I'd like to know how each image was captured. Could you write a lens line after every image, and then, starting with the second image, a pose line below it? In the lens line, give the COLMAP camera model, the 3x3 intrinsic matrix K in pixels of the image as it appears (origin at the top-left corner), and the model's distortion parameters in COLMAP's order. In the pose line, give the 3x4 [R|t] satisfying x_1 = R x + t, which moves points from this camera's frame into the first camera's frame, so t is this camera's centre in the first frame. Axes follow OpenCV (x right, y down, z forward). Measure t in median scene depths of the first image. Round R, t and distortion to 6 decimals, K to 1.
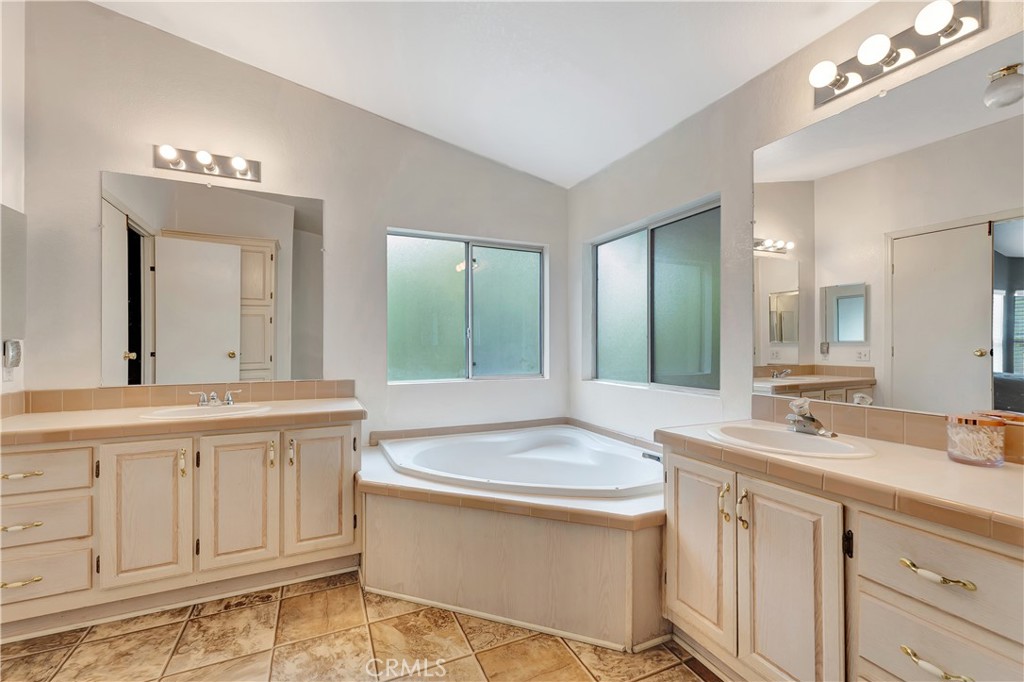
lens RADIAL K [[437.9, 0, 512.0], [0, 437.9, 341.0], [0, 0, 1]] dist [0.002414, 0.000394]
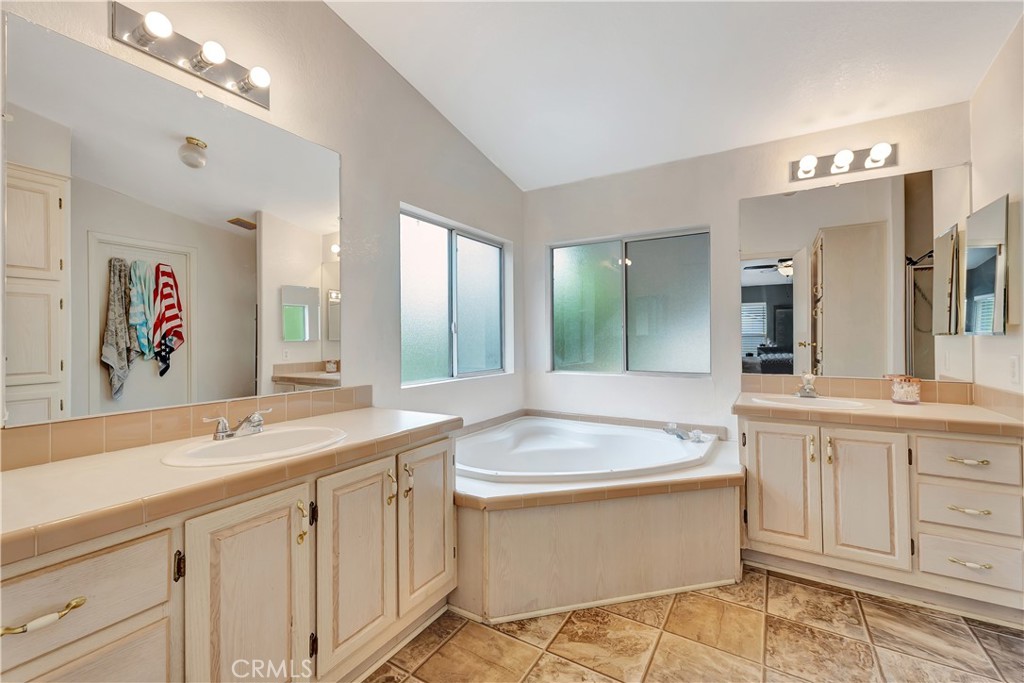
lens RADIAL K [[432.4, 0, 512.5], [0, 432.4, 332.9], [0, 0, 1]] dist [0.000891, 0.000017]
pose [[0.827502, 0.003741, 0.561450, -0.838128], [0.000616, 0.999971, -0.007571, 0.000240], [-0.561462, 0.006611, 0.827476, 0.283479]]
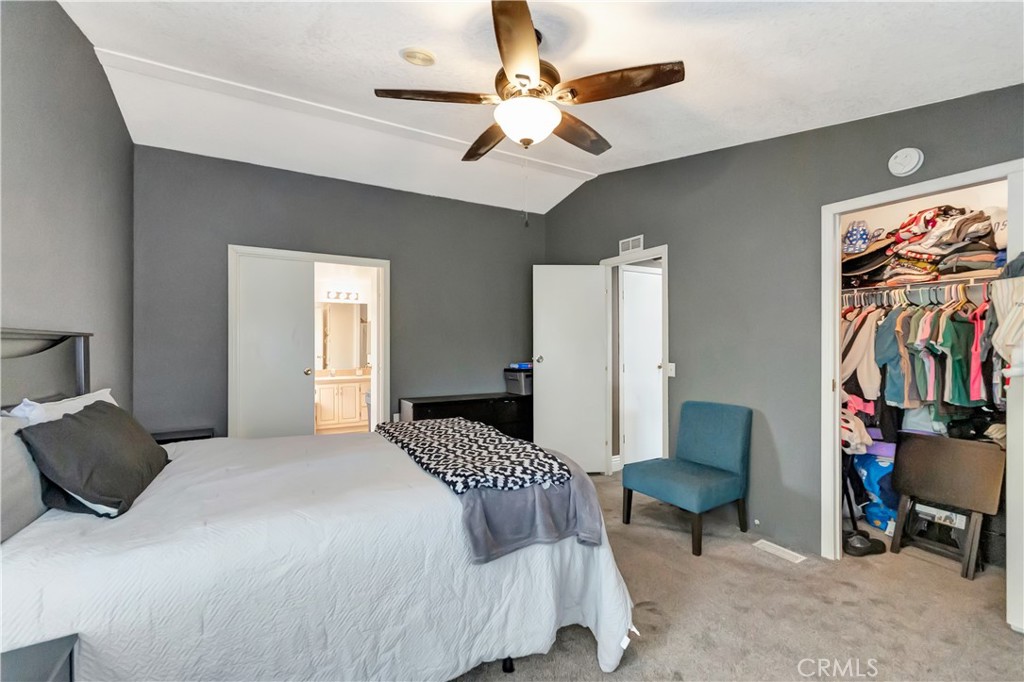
lens RADIAL K [[432.4, 0, 512.5], [0, 432.4, 332.4], [0, 0, 1]] dist [0.000891, 0.000017]
pose [[-0.102589, 0.028607, 0.994312, -3.170694], [0.001392, 0.999590, -0.028615, -0.085030], [-0.994723, -0.001551, -0.102587, -0.279634]]
